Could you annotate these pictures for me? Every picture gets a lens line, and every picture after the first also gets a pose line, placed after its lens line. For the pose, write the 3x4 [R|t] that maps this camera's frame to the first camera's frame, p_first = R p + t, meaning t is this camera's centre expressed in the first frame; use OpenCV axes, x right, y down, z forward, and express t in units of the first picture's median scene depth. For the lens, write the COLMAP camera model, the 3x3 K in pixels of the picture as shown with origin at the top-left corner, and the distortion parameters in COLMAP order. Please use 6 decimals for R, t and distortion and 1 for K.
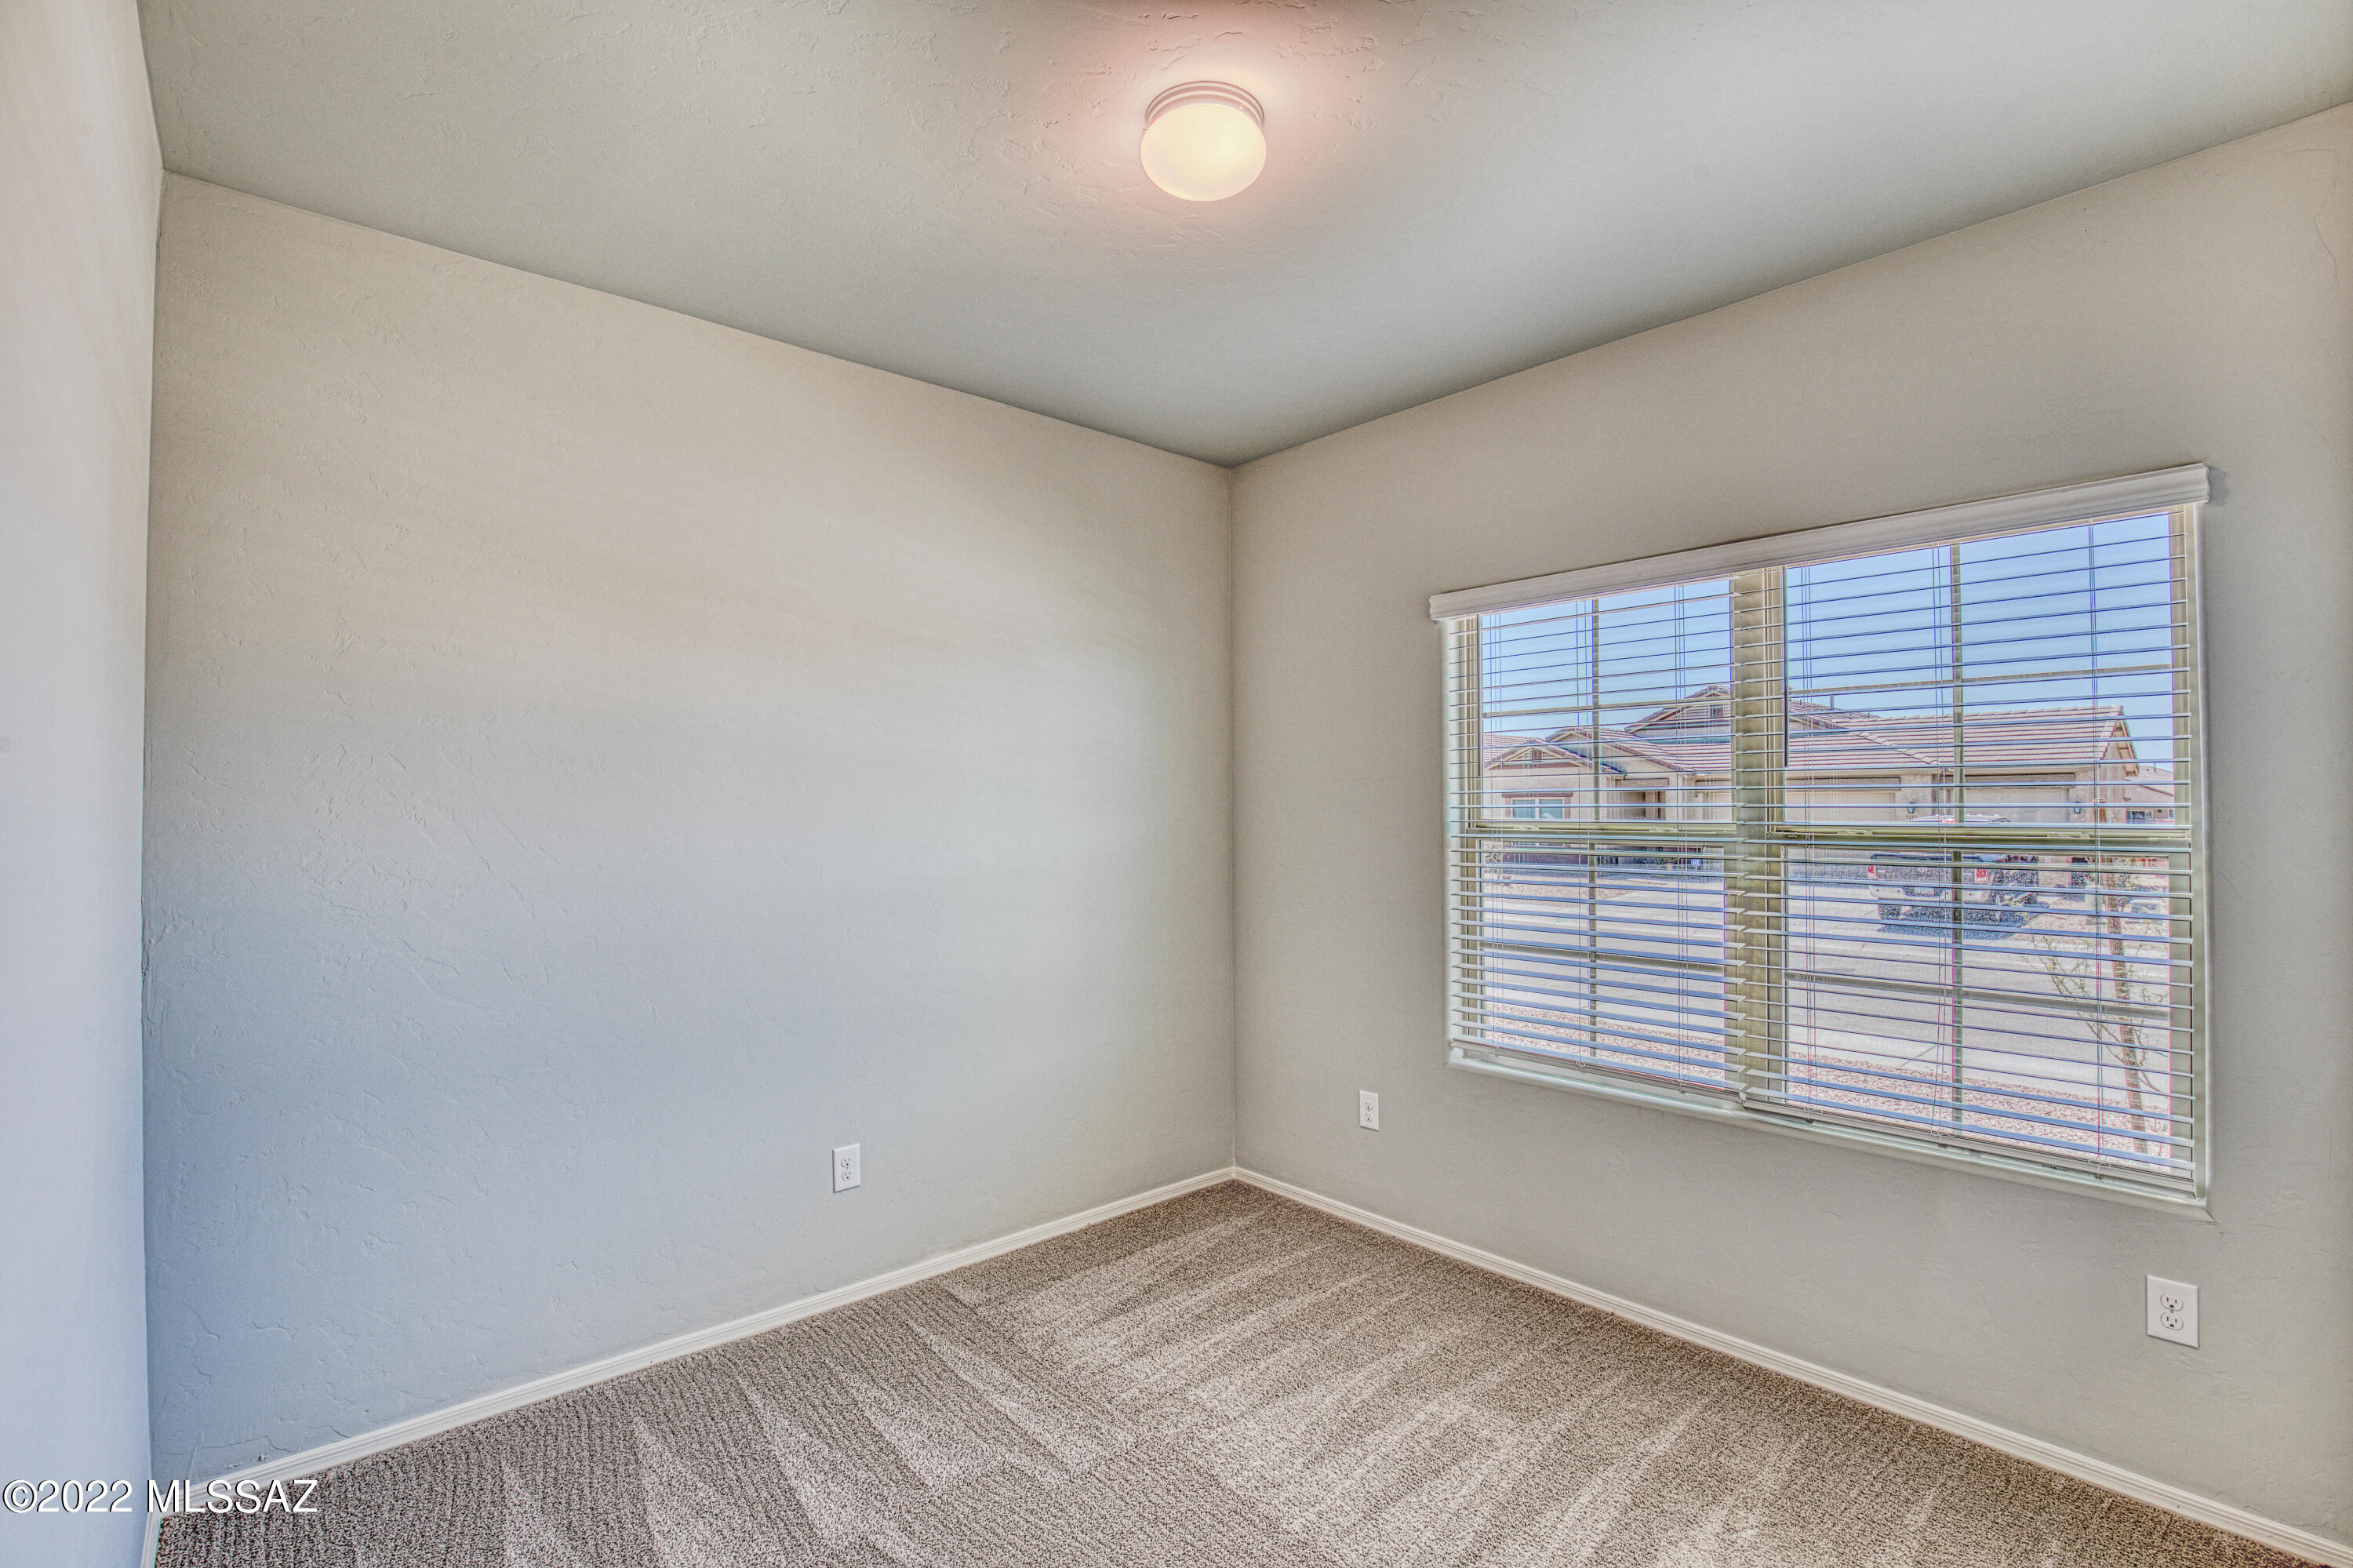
lens RADIAL K [[1072.2, 0, 1196.2], [0, 1072.2, 792.7], [0, 0, 1]] dist [-0.037727, 0.007098]
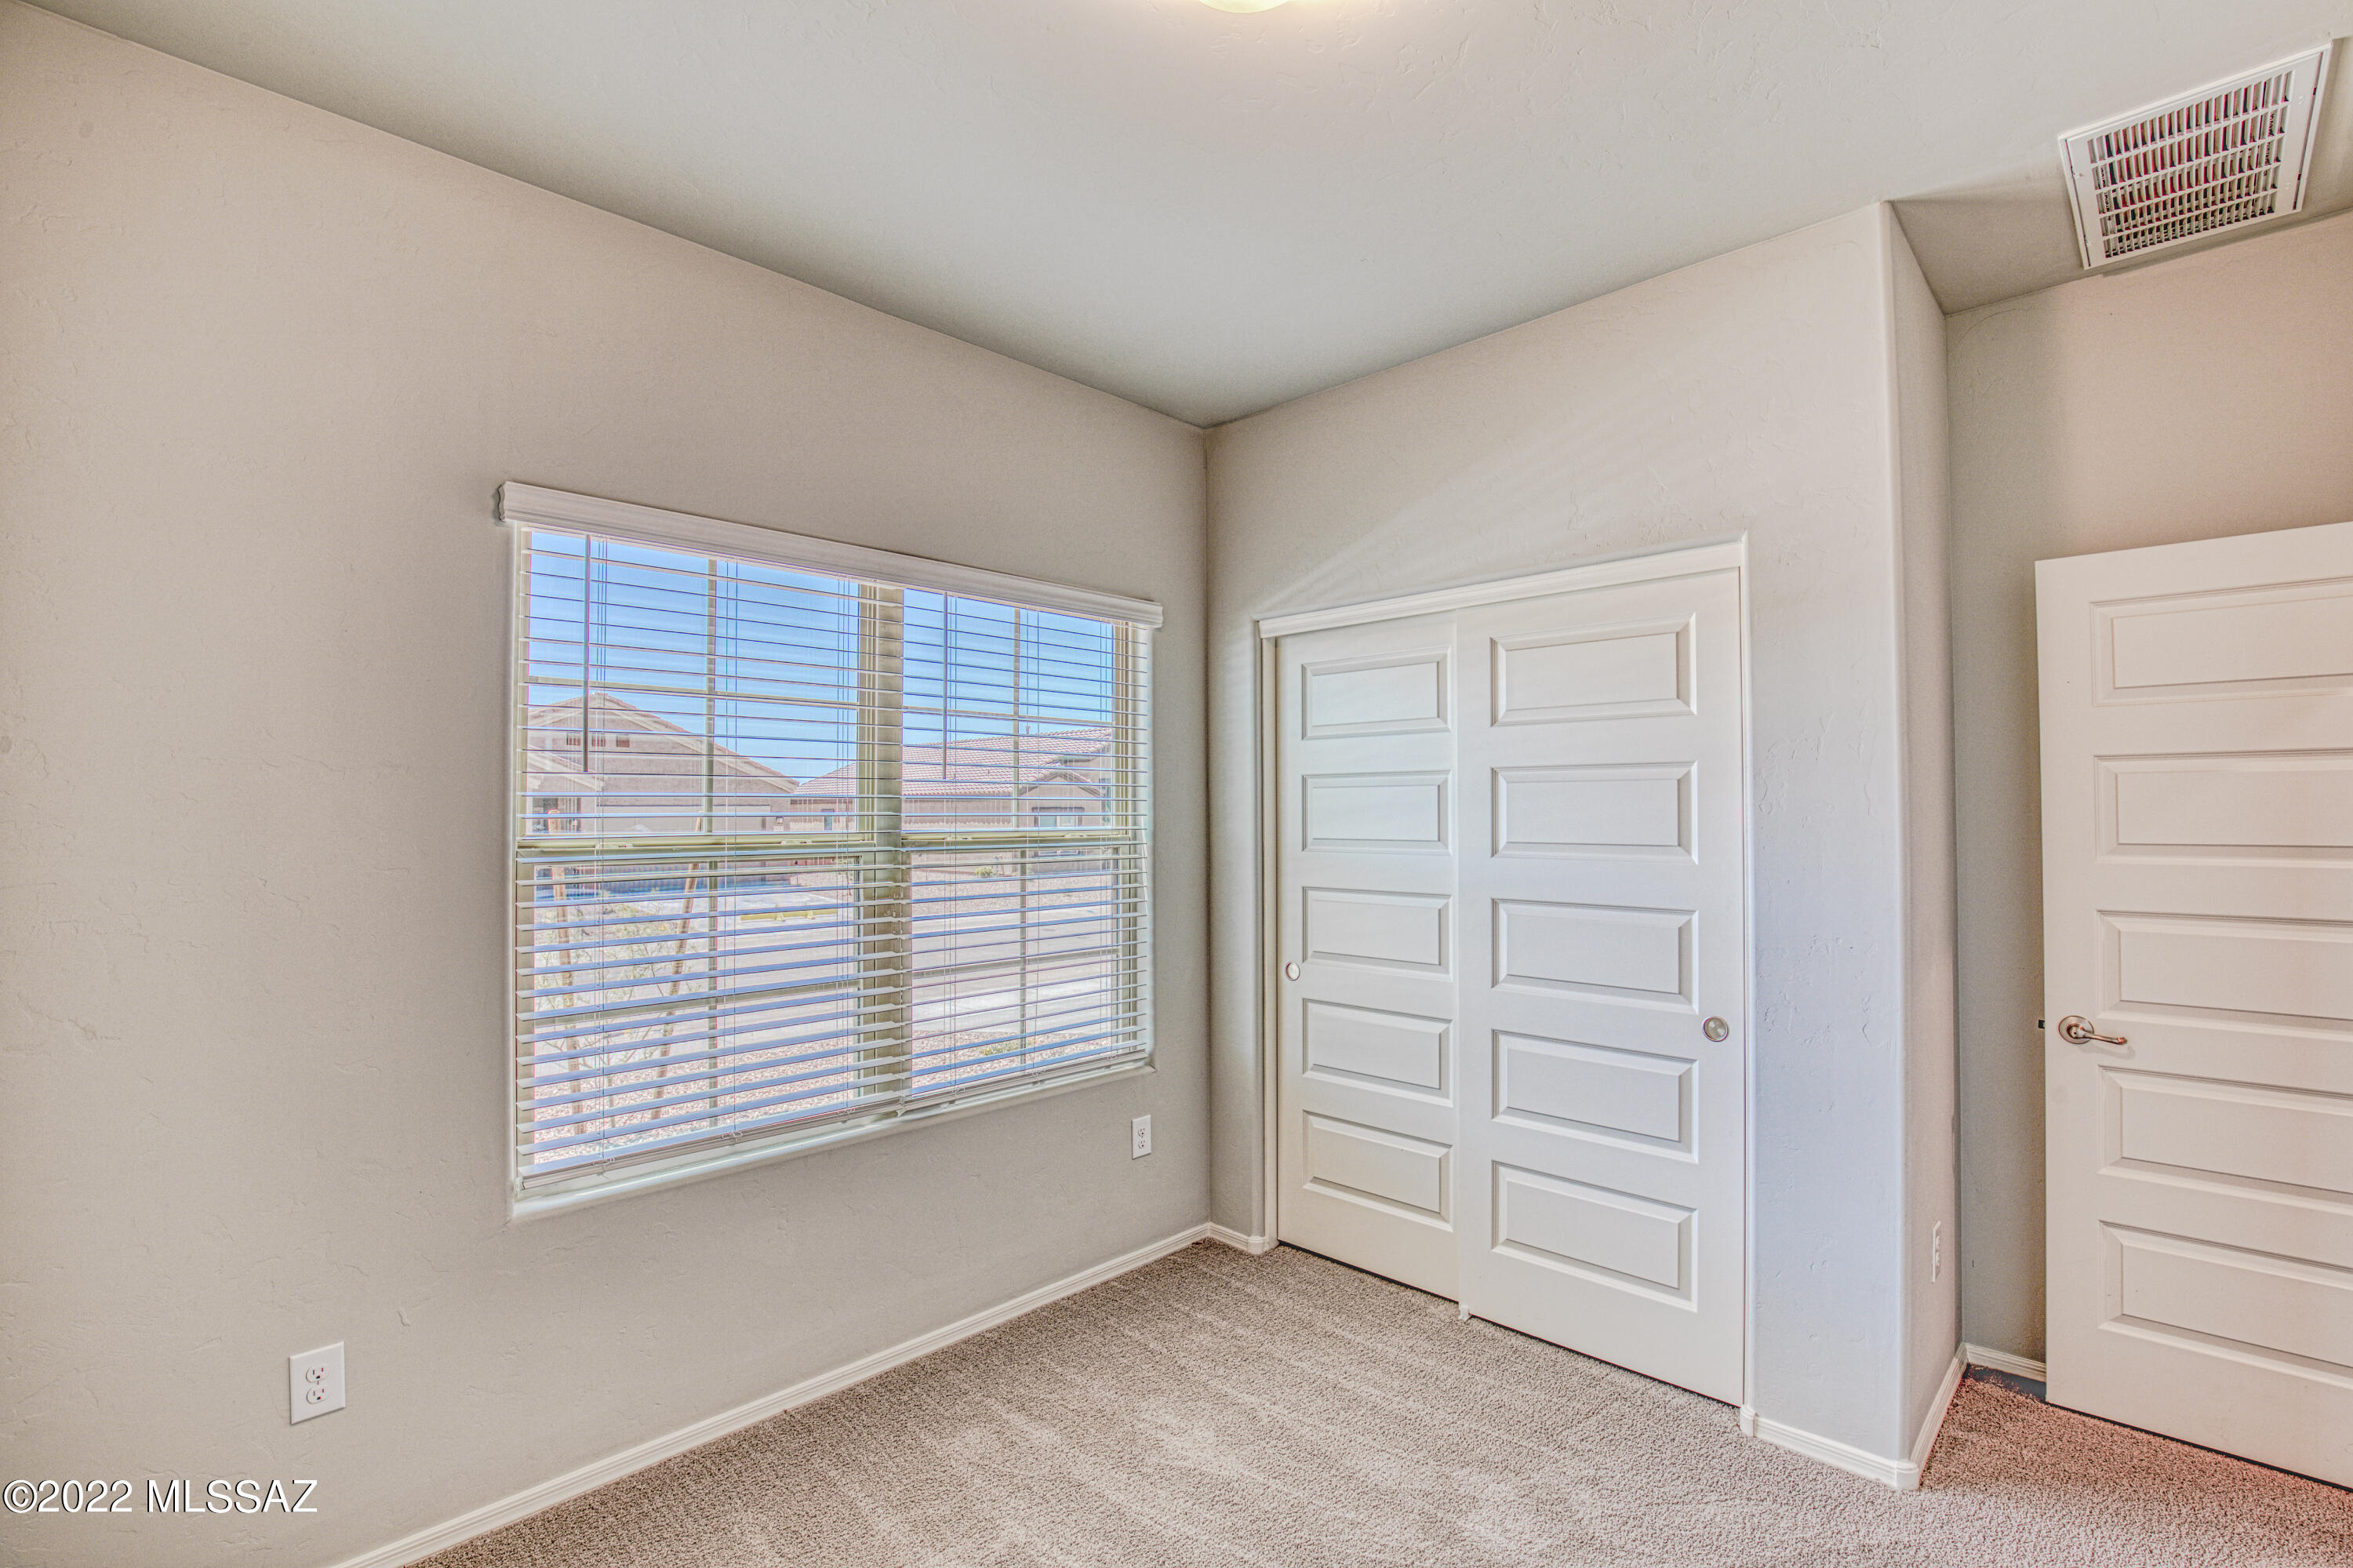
lens RADIAL K [[1072.2, 0, 1196.2], [0, 1072.2, 792.7], [0, 0, 1]] dist [-0.037727, 0.007098]
pose [[-0.058078, 0.020633, 0.998099, -0.497042], [-0.008344, 0.999741, -0.021152, 0.010290], [-0.998277, -0.009556, -0.057891, 0.746754]]
